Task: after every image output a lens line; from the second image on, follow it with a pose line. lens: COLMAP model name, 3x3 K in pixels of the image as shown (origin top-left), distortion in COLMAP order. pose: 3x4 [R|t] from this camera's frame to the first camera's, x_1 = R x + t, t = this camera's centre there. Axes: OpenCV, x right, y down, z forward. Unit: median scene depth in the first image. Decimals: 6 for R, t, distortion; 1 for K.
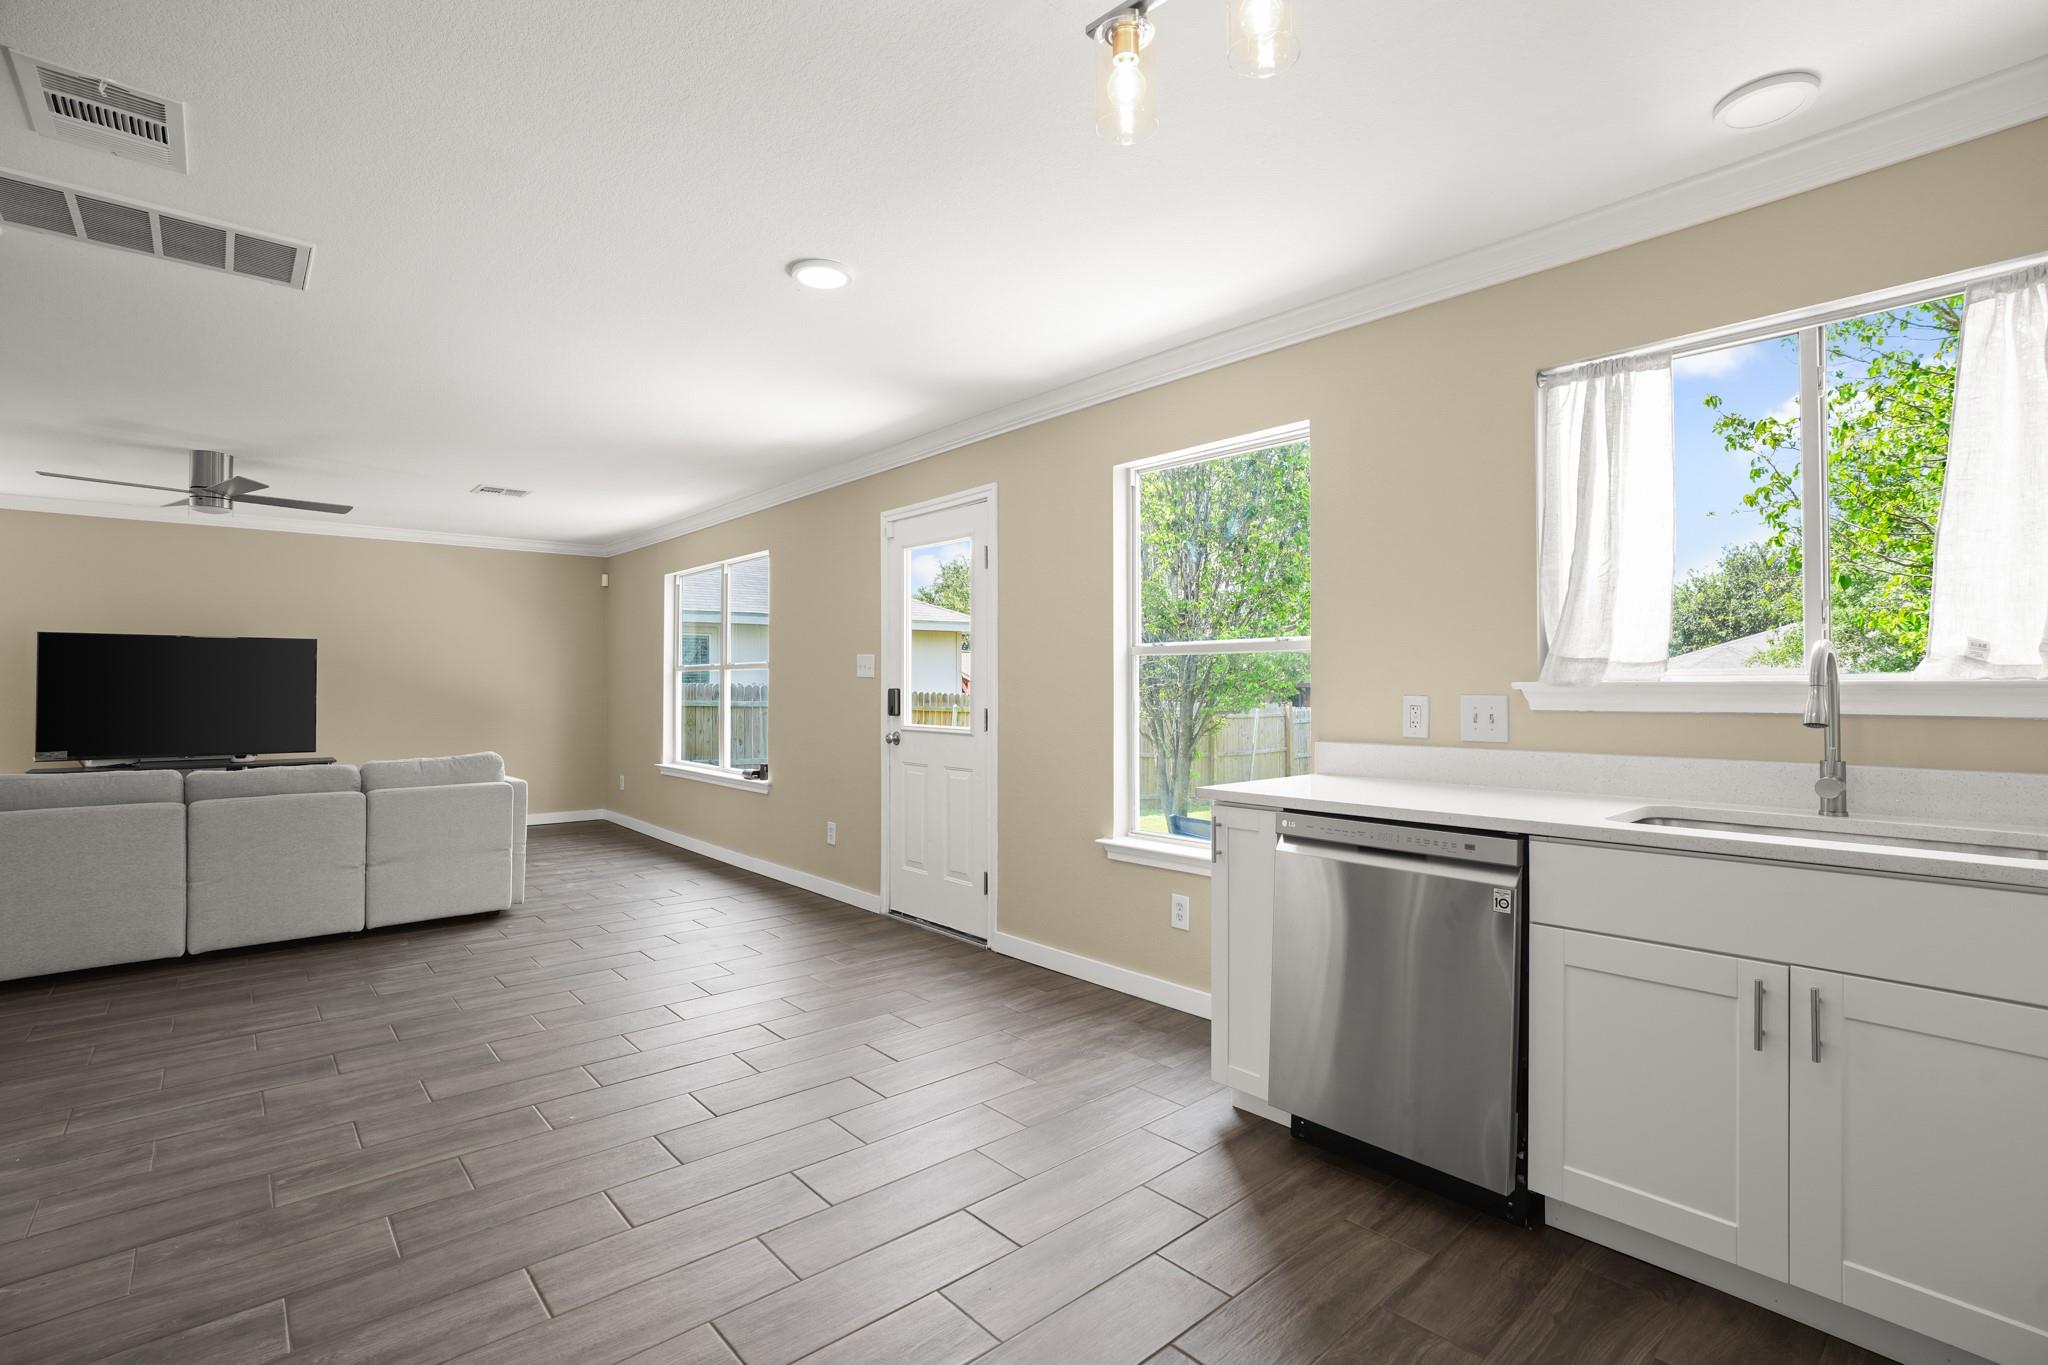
lens RADIAL K [[943.7, 0, 1022.2], [0, 943.7, 676.2], [0, 0, 1]] dist [-0.026295, 0.001370]
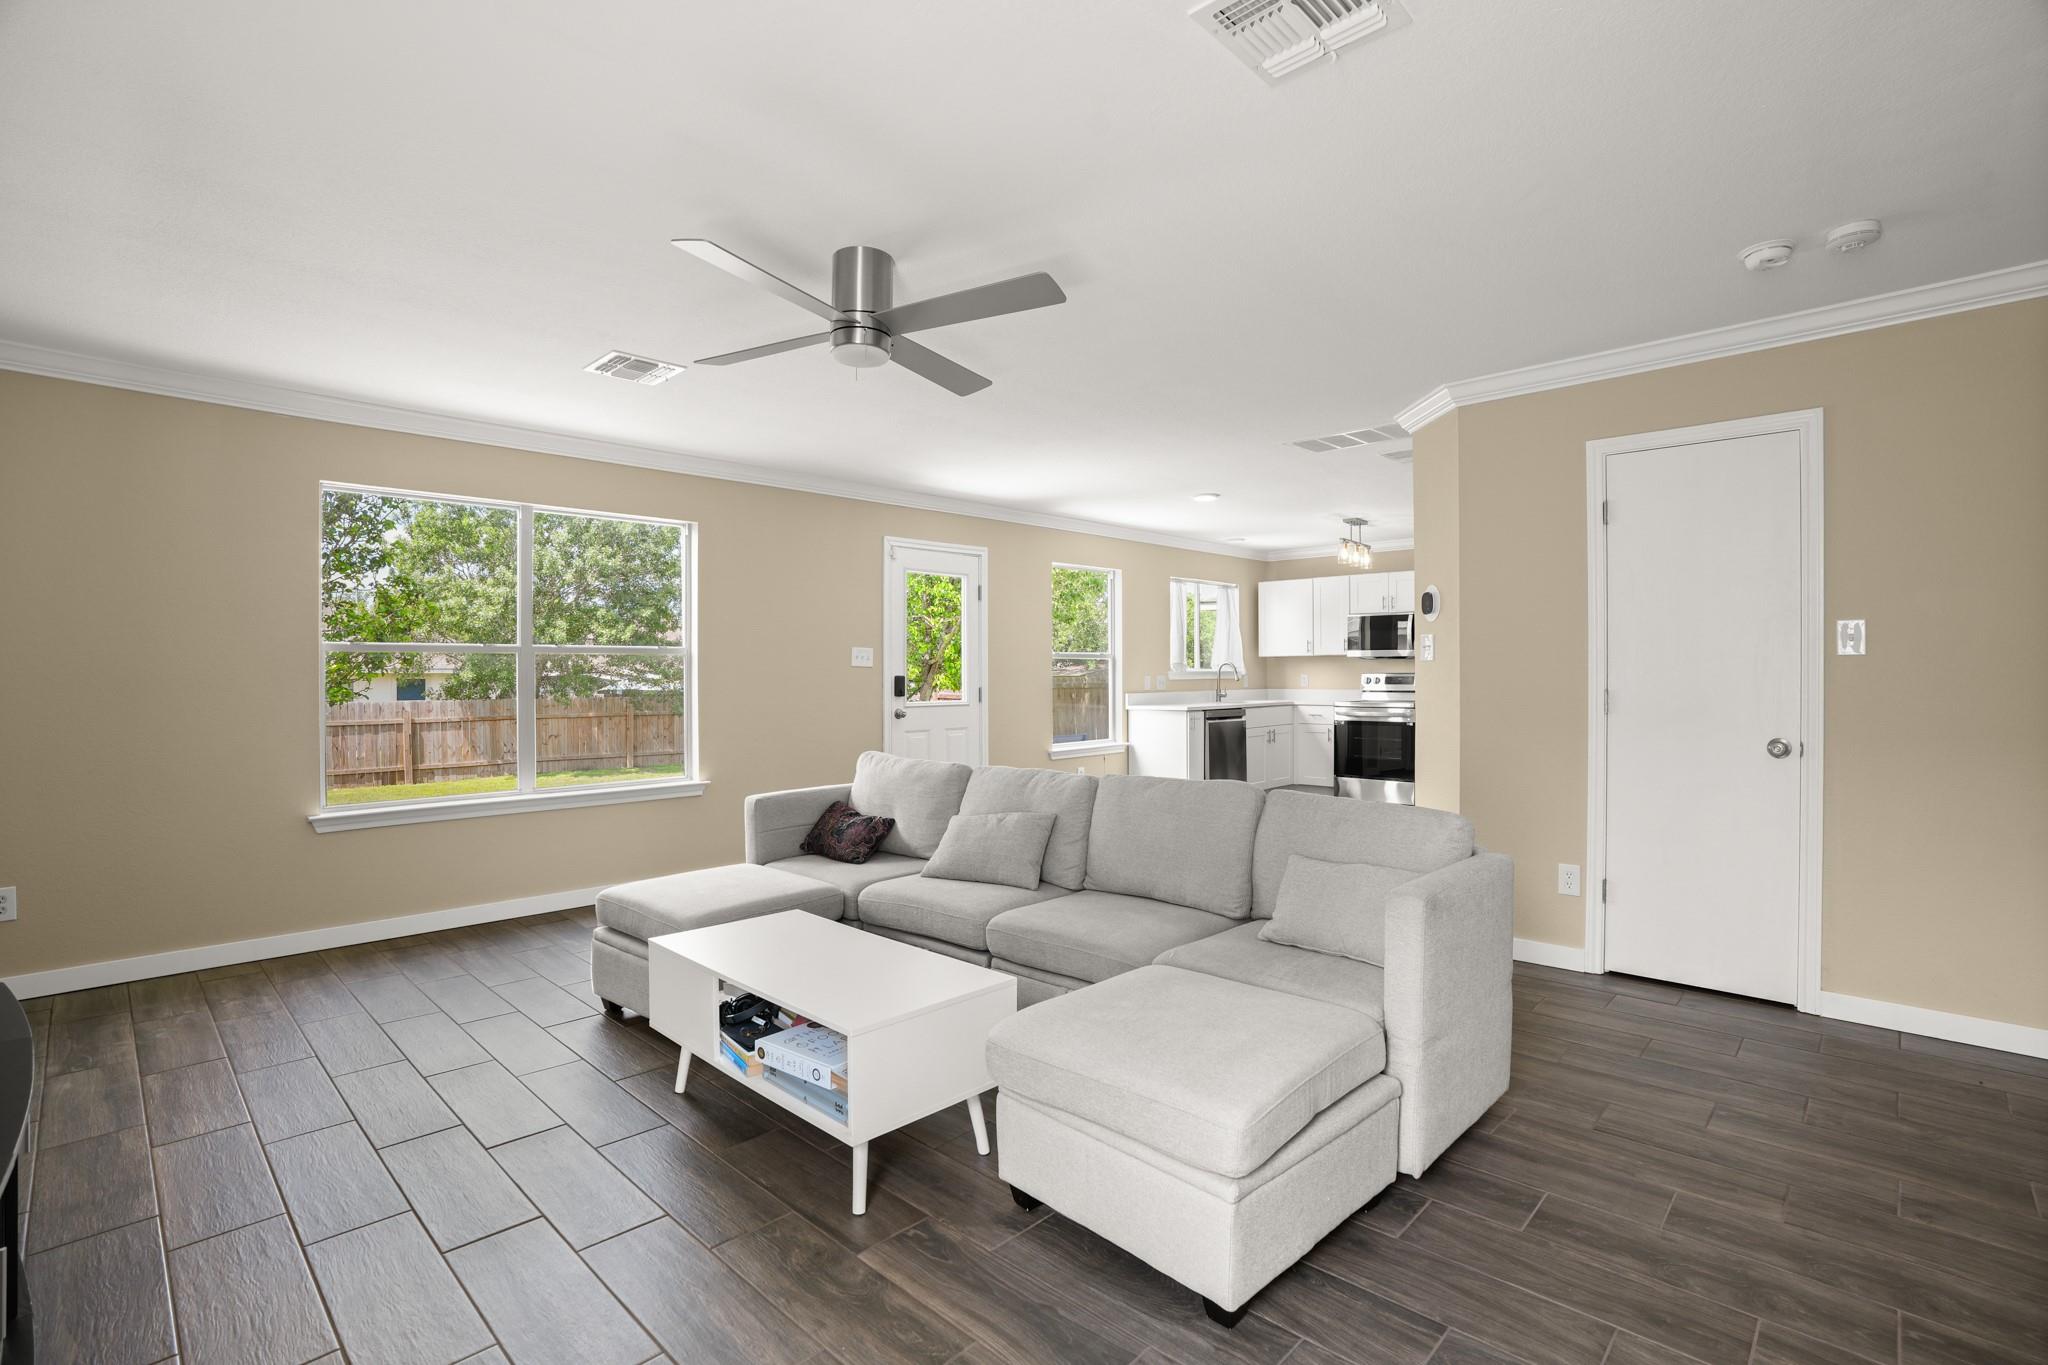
lens RADIAL K [[943.7, 0, 1021.9], [0, 943.7, 683.9], [0, 0, 1]] dist [-0.026295, 0.001370]
pose [[-0.066579, -0.004371, 0.997772, -1.567759], [0.001516, 0.999989, 0.004481, 0.020322], [-0.997780, 0.001811, -0.066571, 0.997708]]
